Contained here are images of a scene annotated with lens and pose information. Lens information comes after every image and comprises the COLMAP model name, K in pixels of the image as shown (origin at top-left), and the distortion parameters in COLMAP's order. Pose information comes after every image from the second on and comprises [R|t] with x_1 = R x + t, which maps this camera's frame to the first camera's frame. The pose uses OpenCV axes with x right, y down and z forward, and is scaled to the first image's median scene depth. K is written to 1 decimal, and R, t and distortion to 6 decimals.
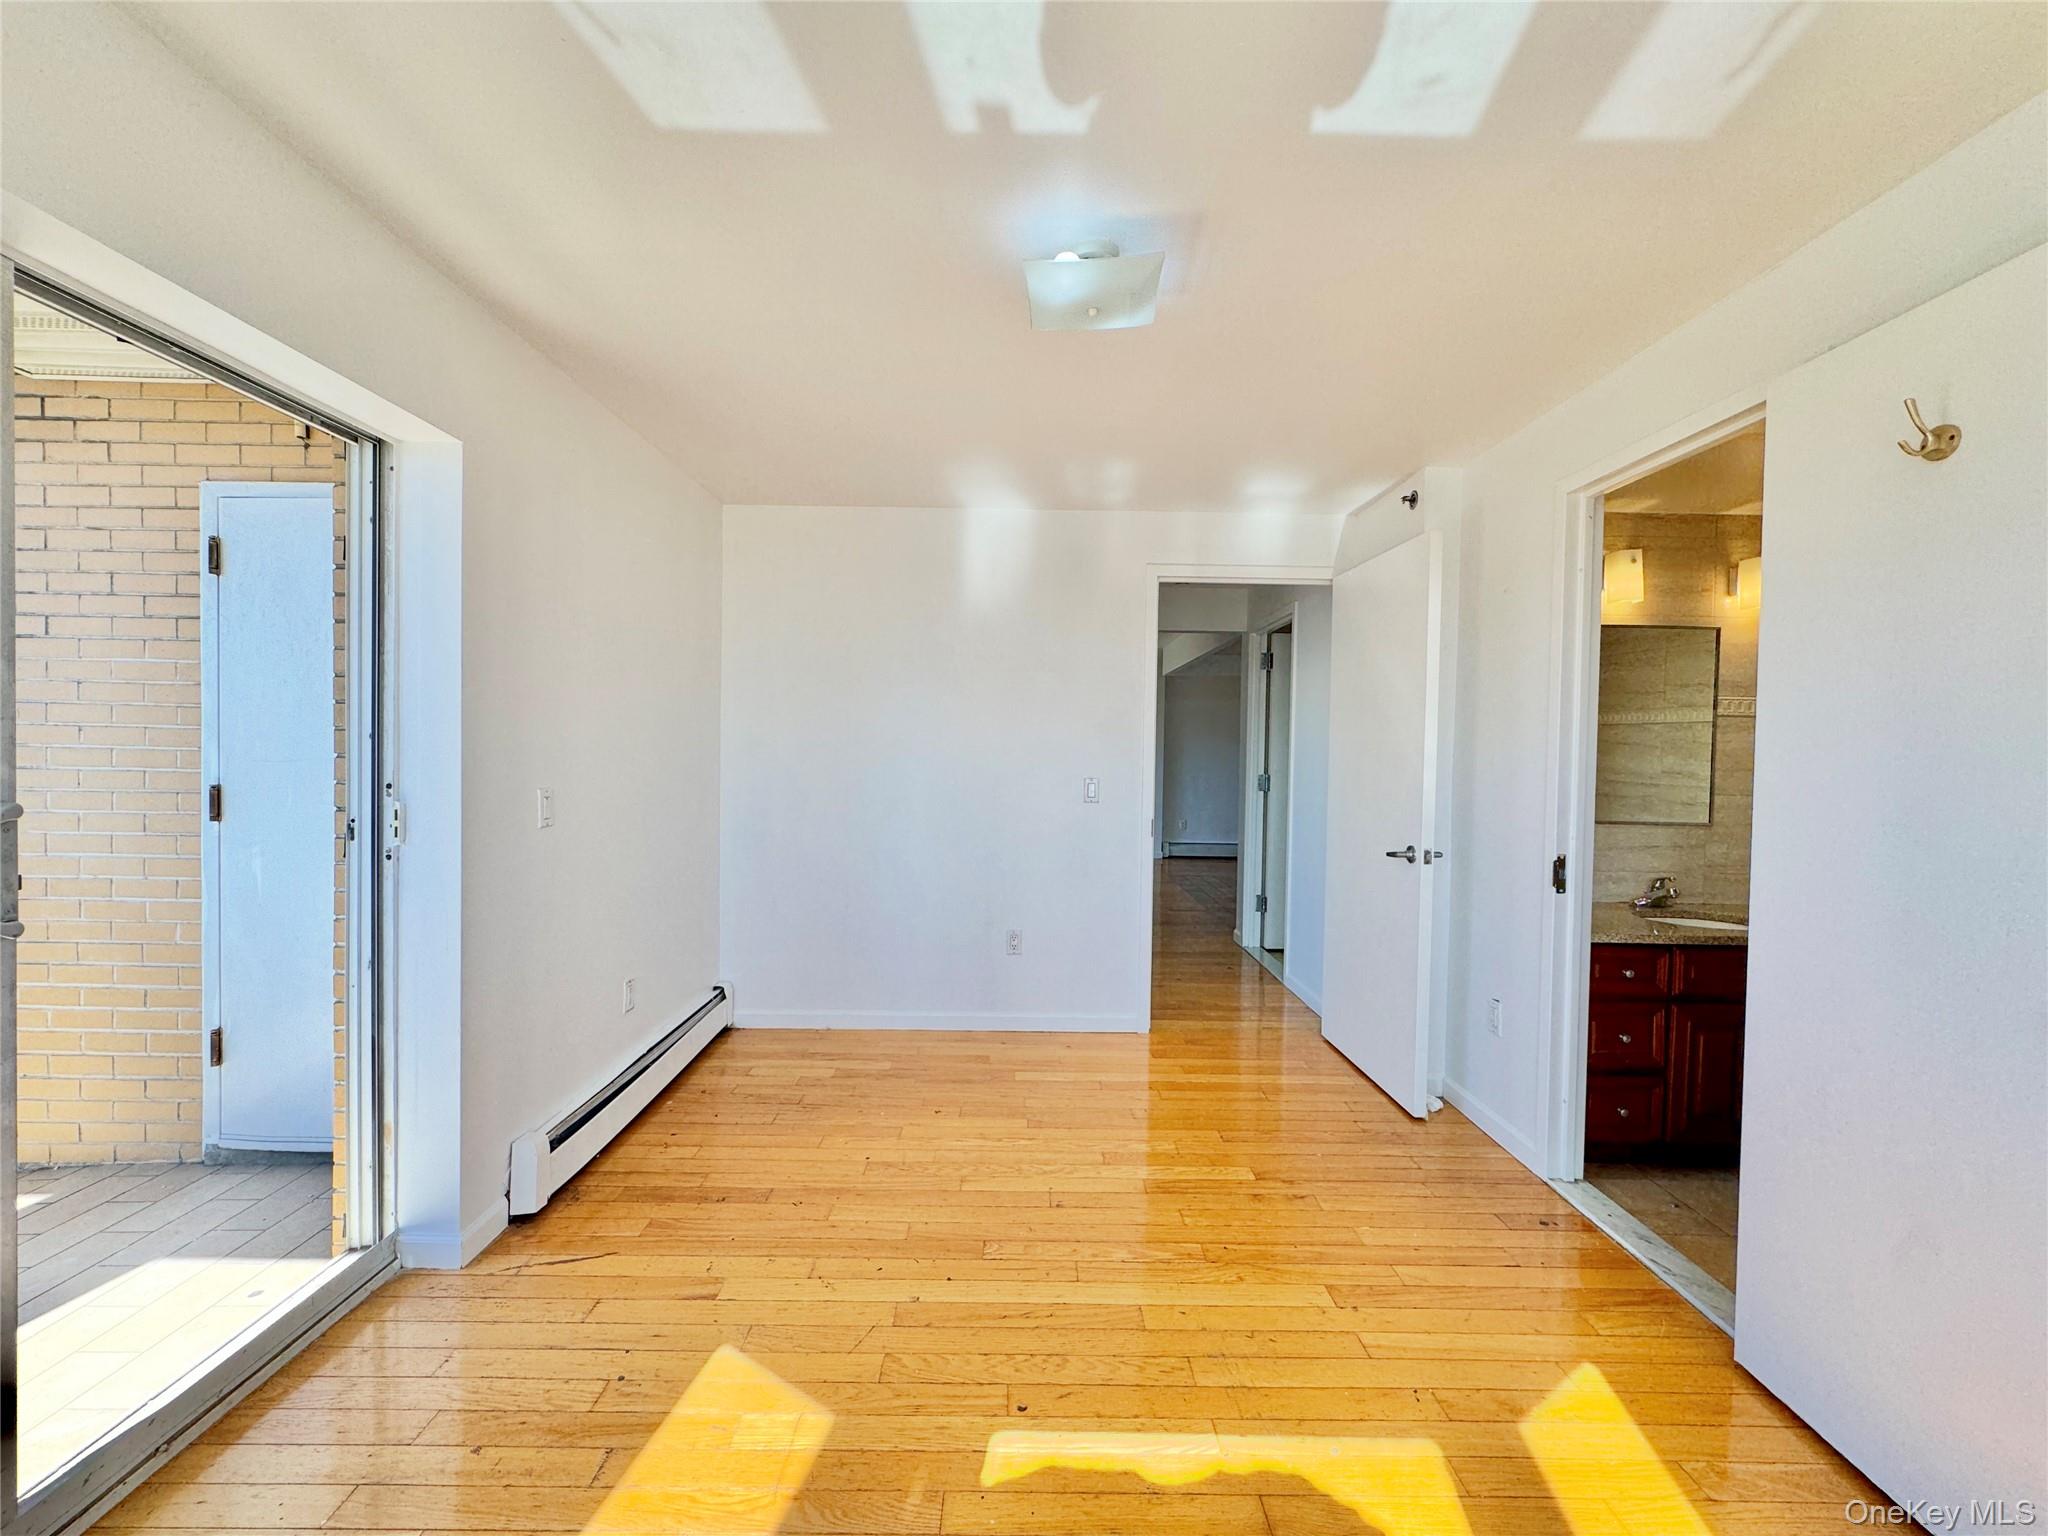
lens RADIAL K [[818.3, 0, 1024.0], [0, 818.3, 768.0], [0, 0, 1]] dist [-0.001337, 0.000388]
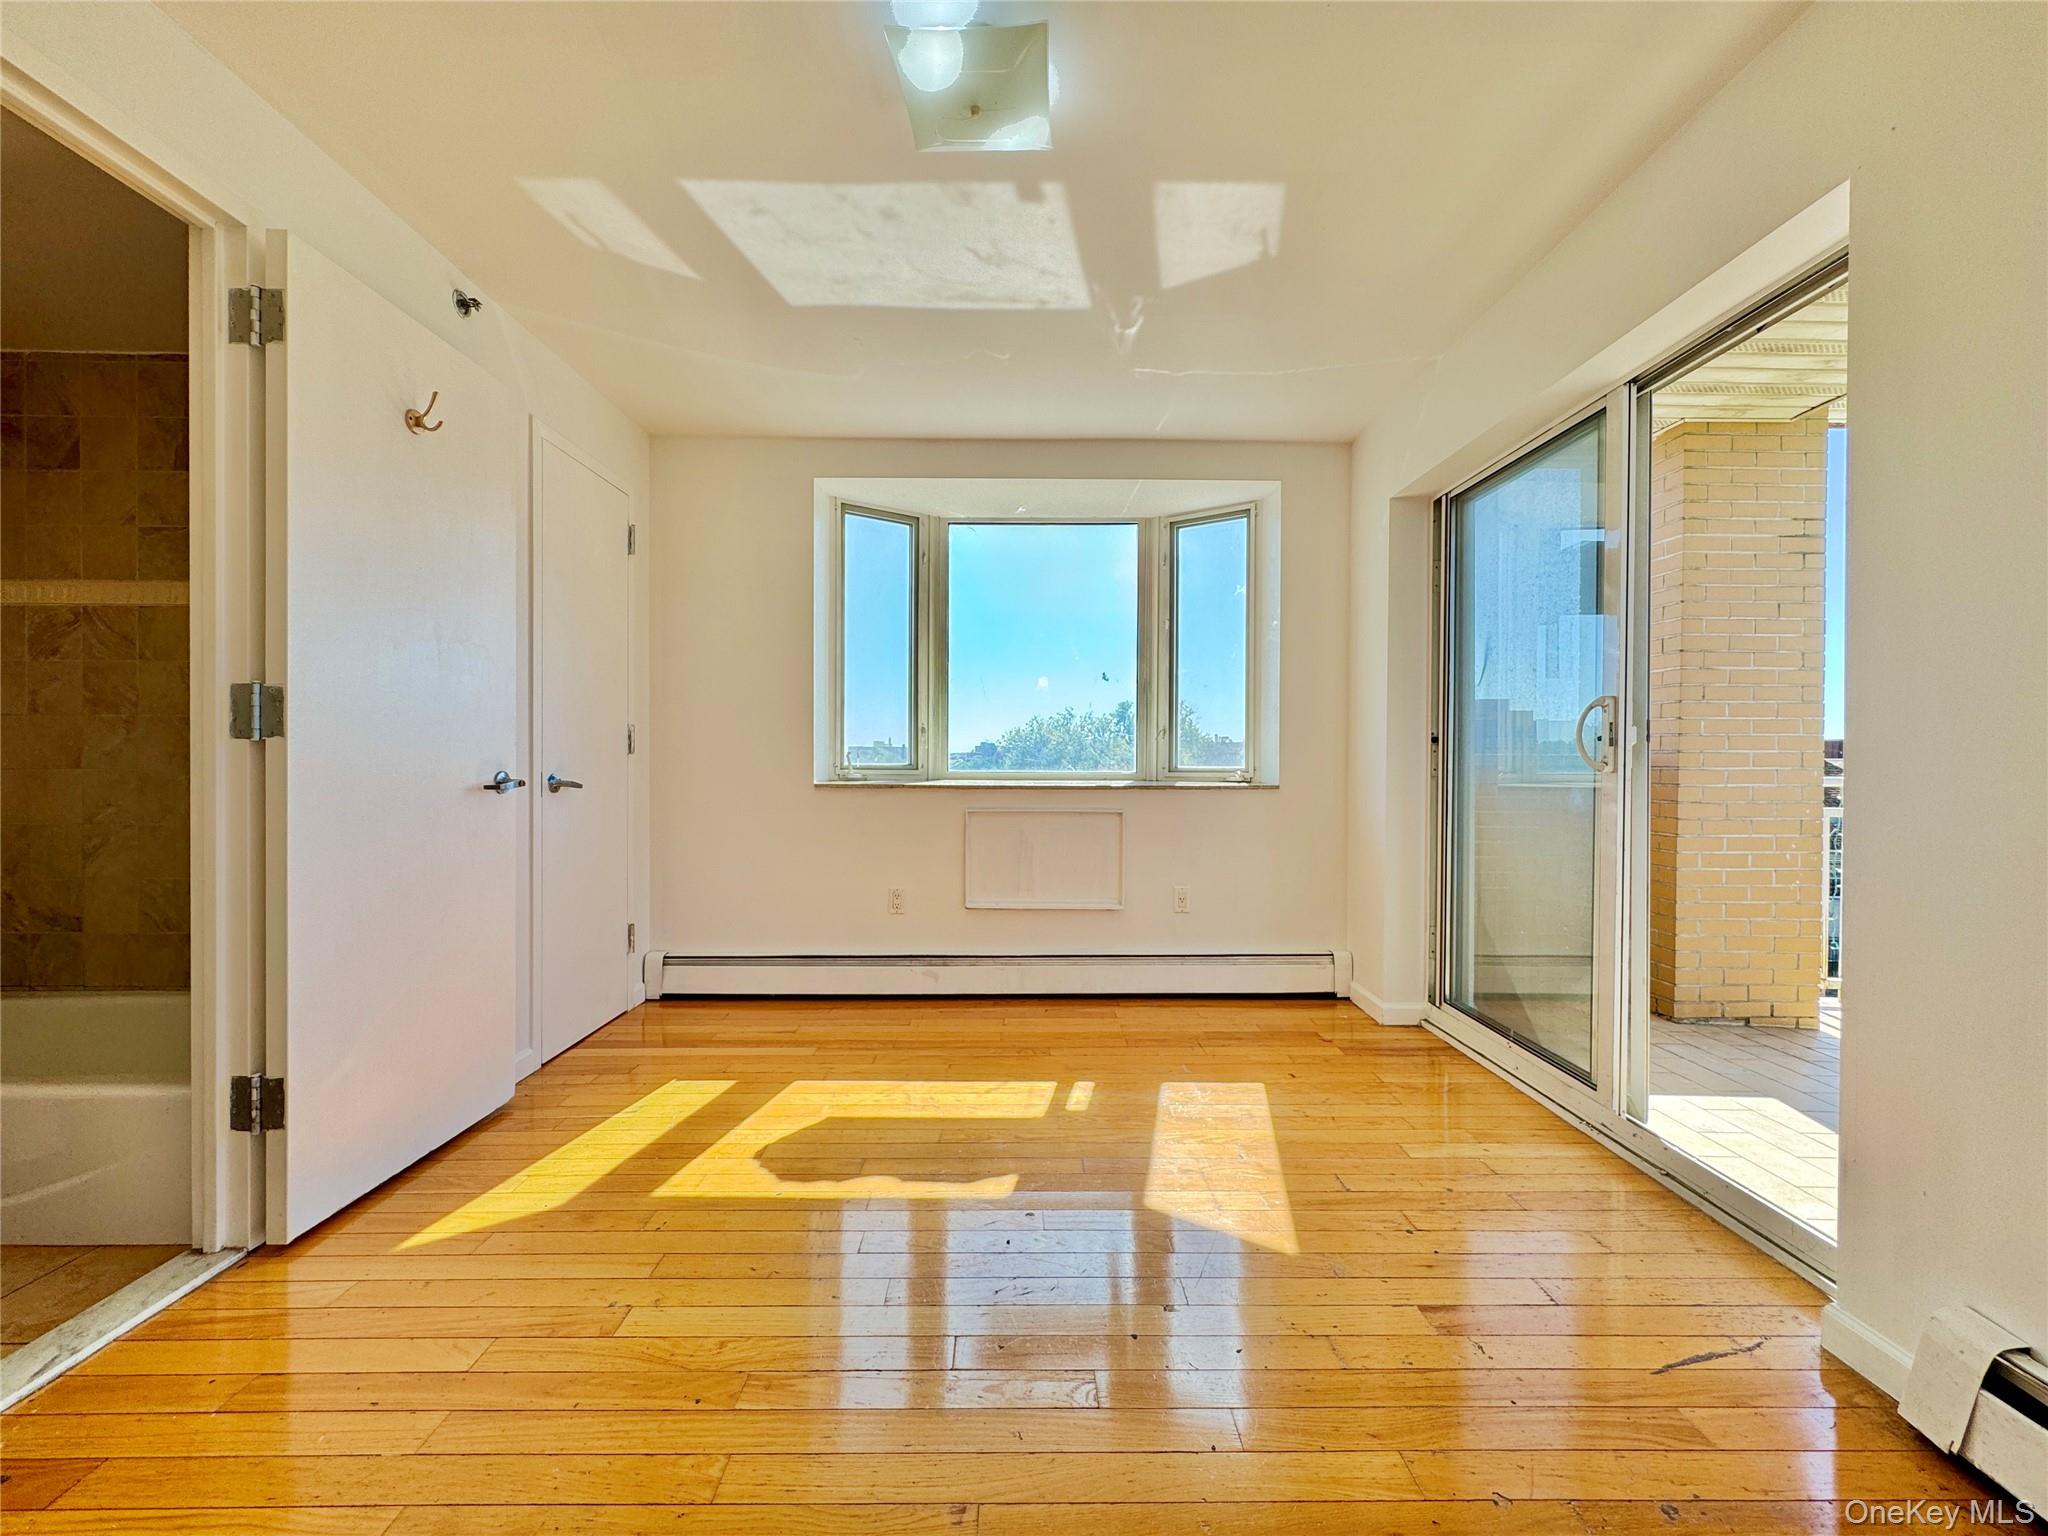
lens RADIAL K [[818.3, 0, 1024.0], [0, 818.3, 768.0], [0, 0, 1]] dist [-0.001337, 0.000388]
pose [[-0.999718, -0.018059, -0.015450, -0.019979], [-0.018576, 0.999250, 0.033985, 0.096522], [0.014825, 0.034262, -0.999303, 1.644865]]
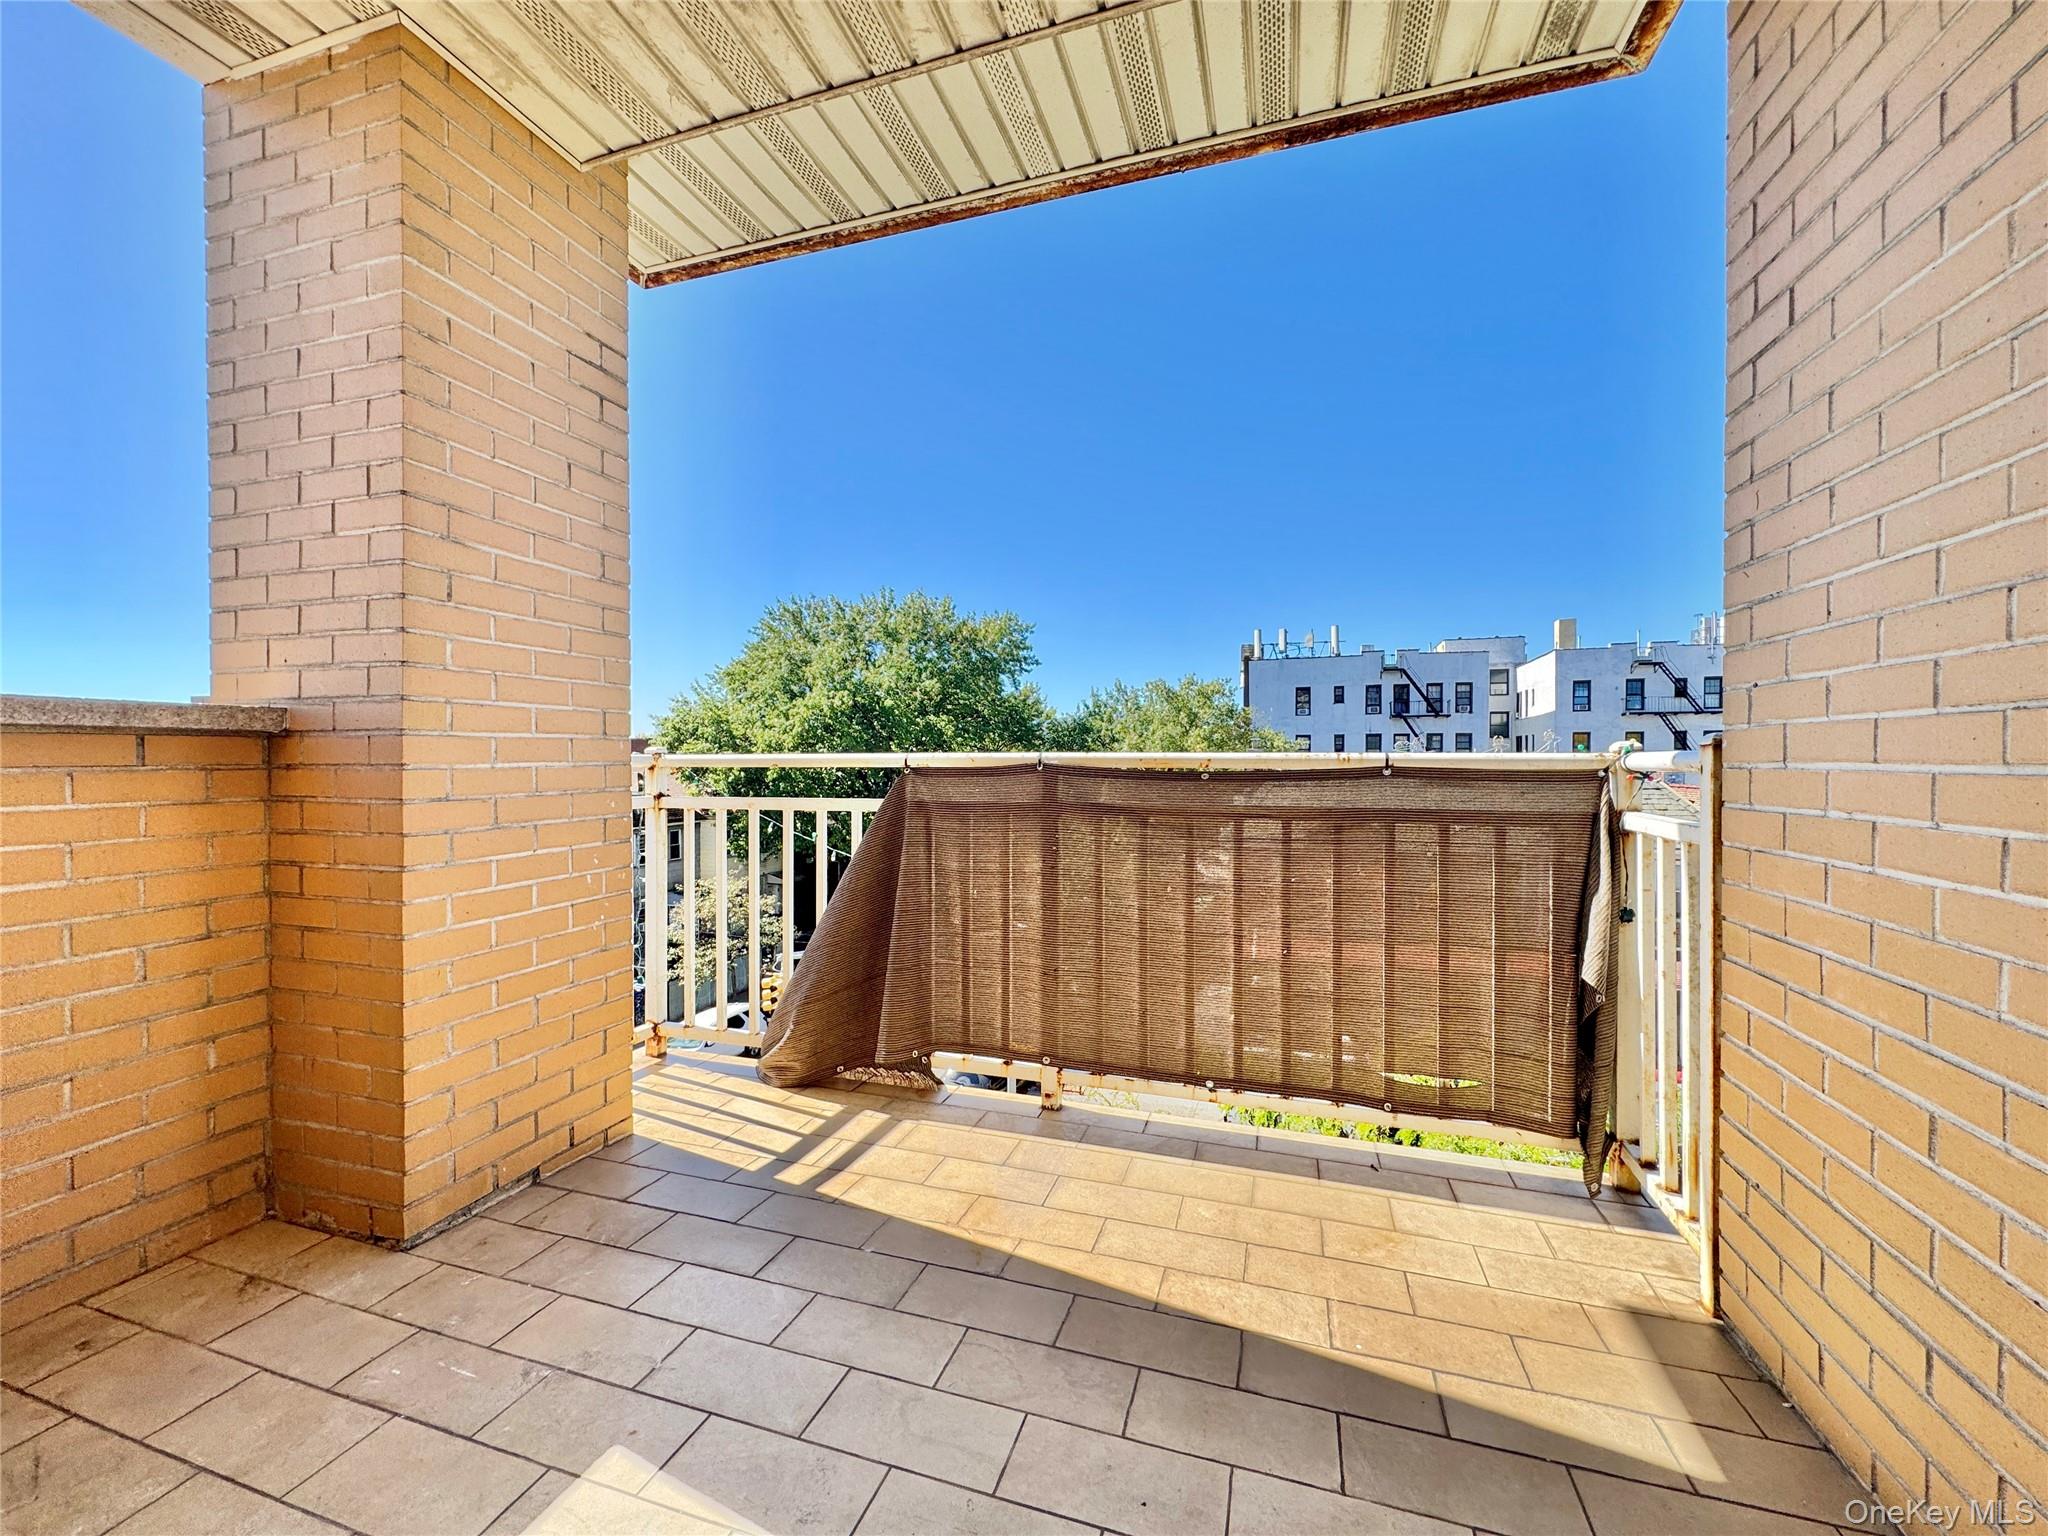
lens RADIAL K [[818.3, 0, 1024.0], [0, 818.3, 768.0], [0, 0, 1]] dist [-0.001337, 0.000388]
pose [[-0.300186, -0.003611, -0.953874, -0.788164], [-0.027160, 0.999620, 0.004763, 0.144174], [0.953494, 0.027338, -0.300170, 0.835842]]
